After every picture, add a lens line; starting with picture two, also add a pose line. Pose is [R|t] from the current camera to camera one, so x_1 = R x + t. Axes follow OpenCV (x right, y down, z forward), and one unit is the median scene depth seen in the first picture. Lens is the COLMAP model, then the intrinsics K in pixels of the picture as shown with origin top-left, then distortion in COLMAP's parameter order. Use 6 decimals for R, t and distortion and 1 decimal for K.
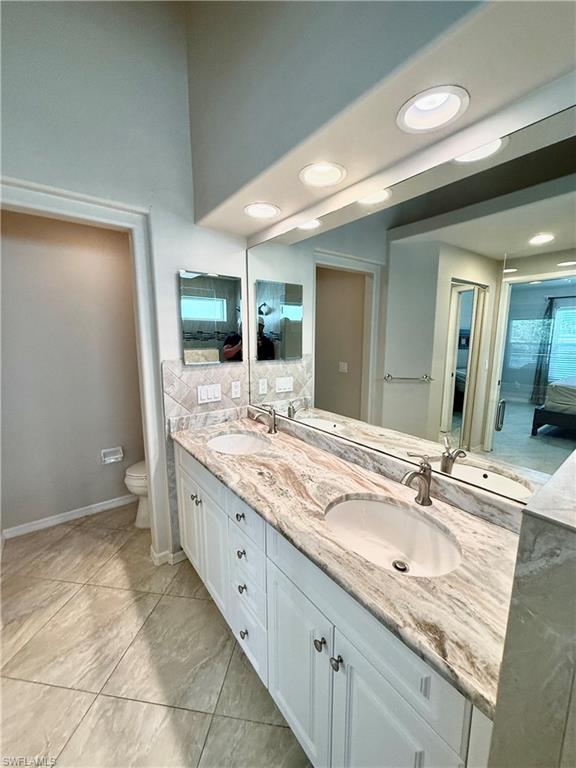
lens RADIAL K [[307.3, 0, 288.0], [0, 307.3, 381.7], [0, 0, 1]] dist [0.002693, 0.000662]
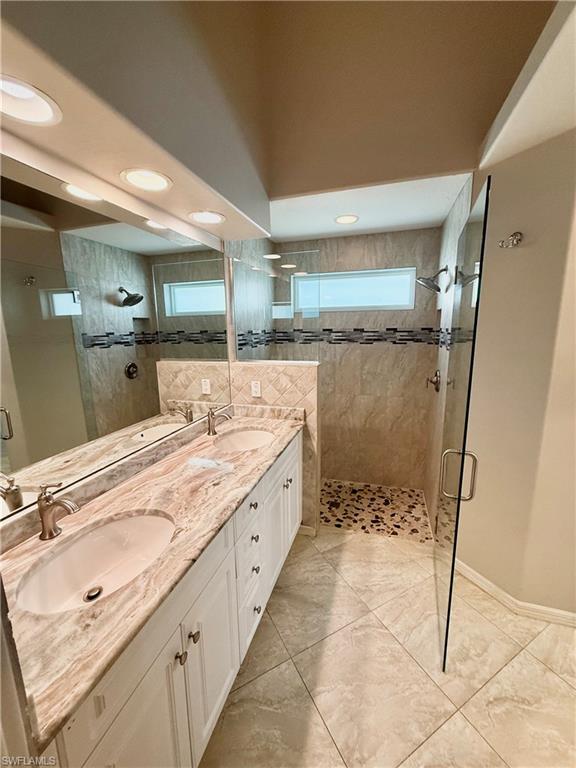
lens RADIAL K [[307.3, 0, 290.4], [0, 307.3, 382.1], [0, 0, 1]] dist [0.002693, 0.000662]
pose [[-0.590666, -0.133659, 0.795769, -0.932313], [0.137549, 0.955074, 0.262514, -0.227694], [-0.795106, 0.264516, -0.545745, 1.221713]]
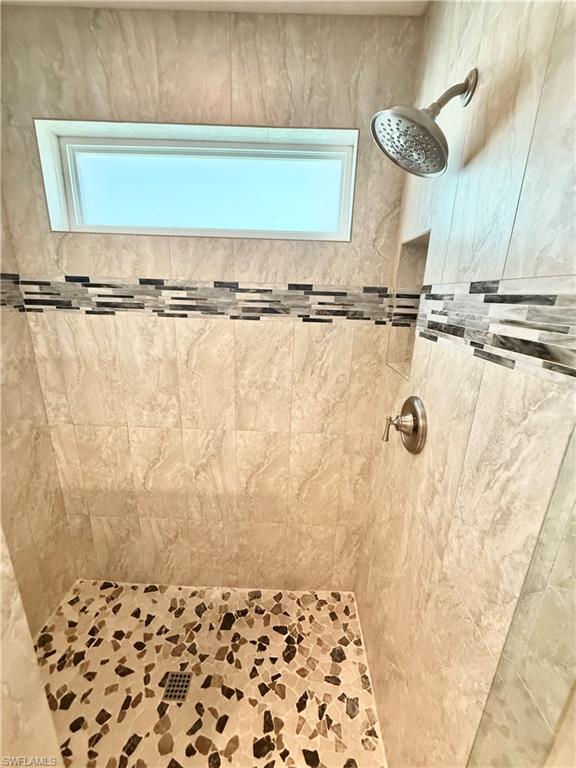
lens RADIAL K [[307.3, 0, 287.2], [0, 307.3, 381.6], [0, 0, 1]] dist [0.002693, 0.000662]
pose [[-0.788374, -0.192026, 0.584458, -0.411781], [0.062505, 0.920118, 0.386621, -0.086497], [-0.612012, 0.341334, -0.713395, 0.516461]]
